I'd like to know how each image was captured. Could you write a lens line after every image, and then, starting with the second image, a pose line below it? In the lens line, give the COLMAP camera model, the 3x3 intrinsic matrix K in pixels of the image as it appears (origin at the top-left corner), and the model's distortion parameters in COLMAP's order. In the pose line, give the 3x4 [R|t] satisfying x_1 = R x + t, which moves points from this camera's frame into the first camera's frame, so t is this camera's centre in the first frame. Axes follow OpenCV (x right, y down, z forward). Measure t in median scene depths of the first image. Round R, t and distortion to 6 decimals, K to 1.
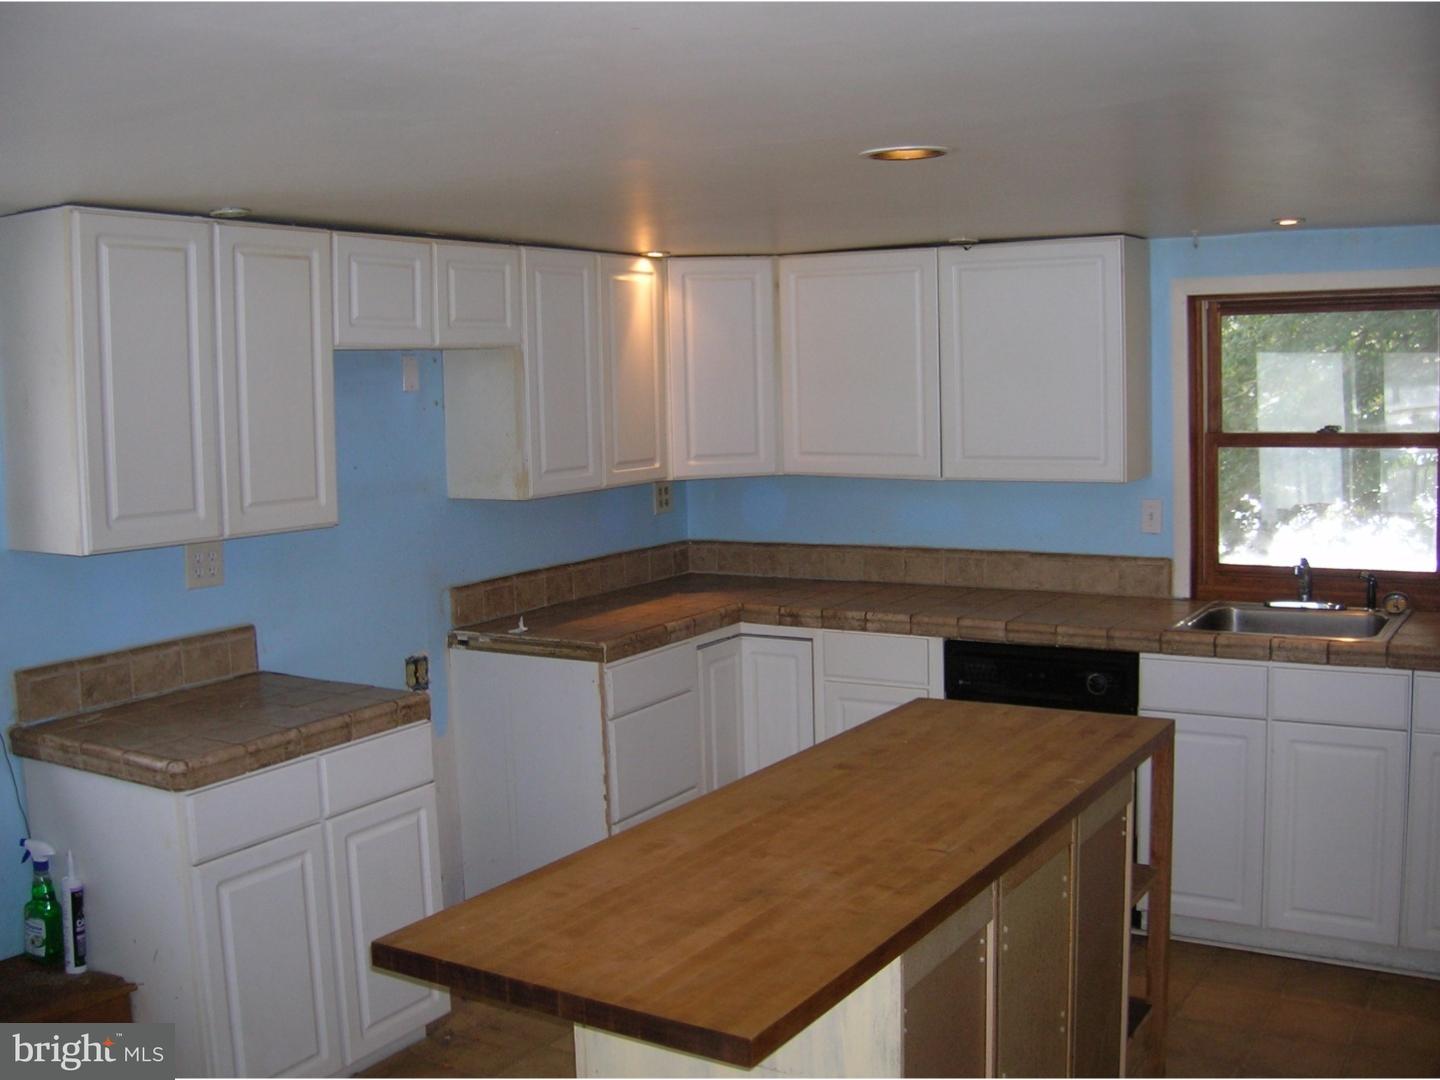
lens RADIAL K [[1462.2, 0, 711.3], [0, 1462.2, 528.8], [0, 0, 1]] dist [-0.151039, 0.000000]
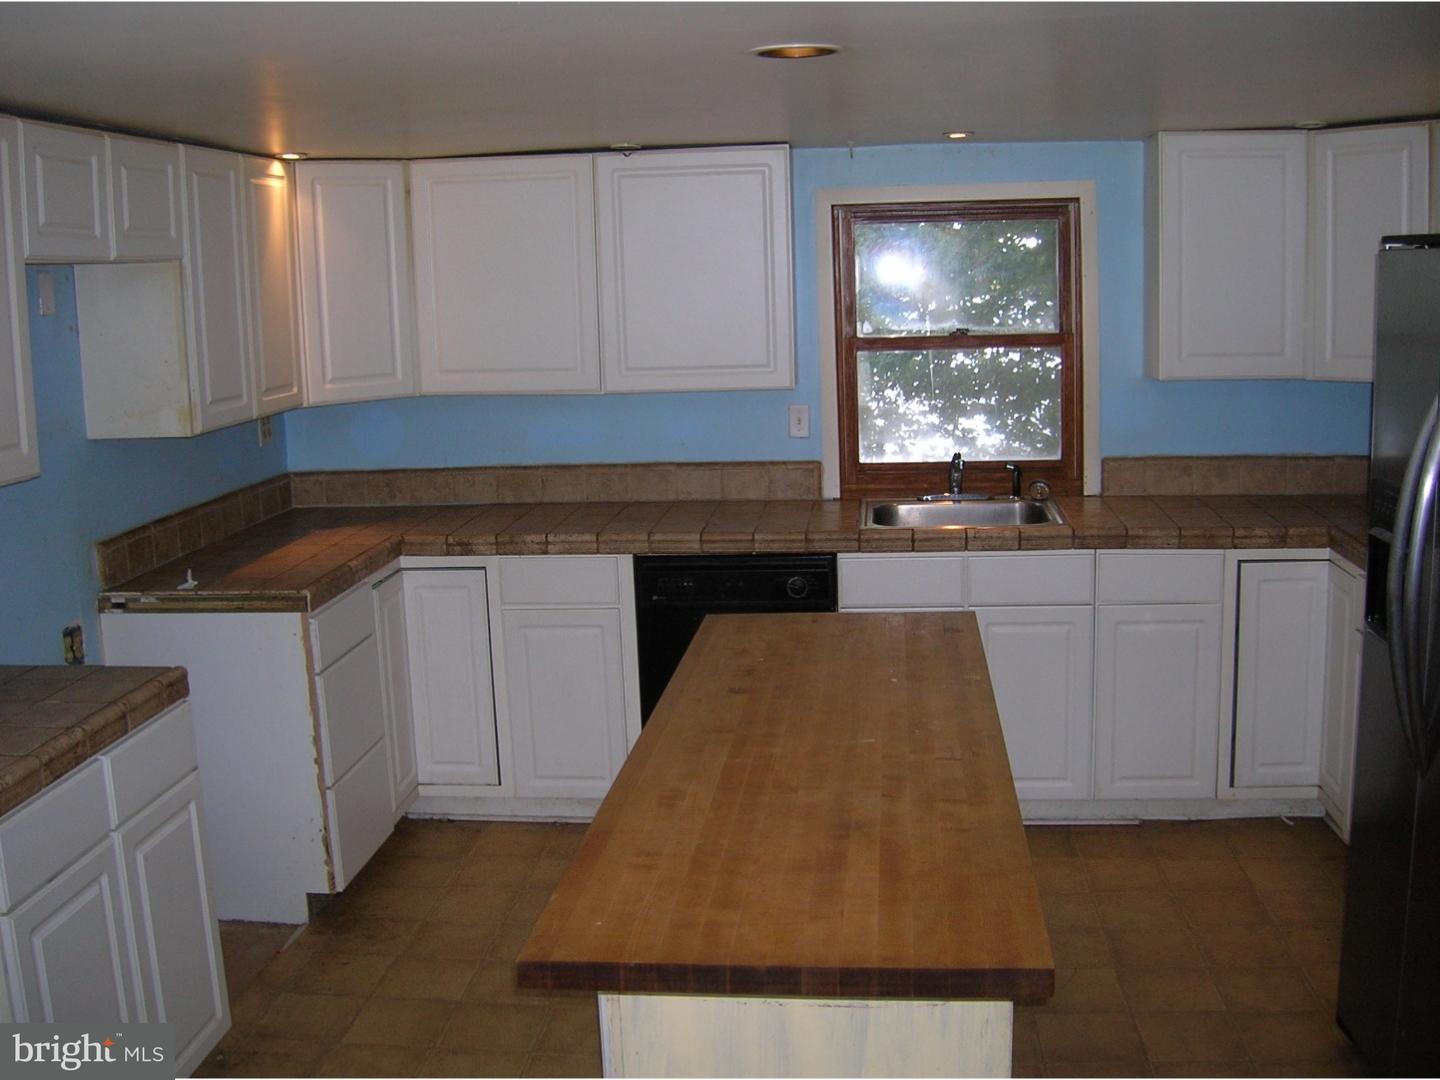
lens RADIAL K [[1462.2, 0, 716.9], [0, 1462.2, 528.6], [0, 0, 1]] dist [-0.151039, 0.000000]
pose [[0.900599, -0.075761, 0.427998, -0.217142], [0.051472, 0.996353, 0.068059, -0.006683], [-0.431593, -0.039264, 0.901214, 0.091970]]
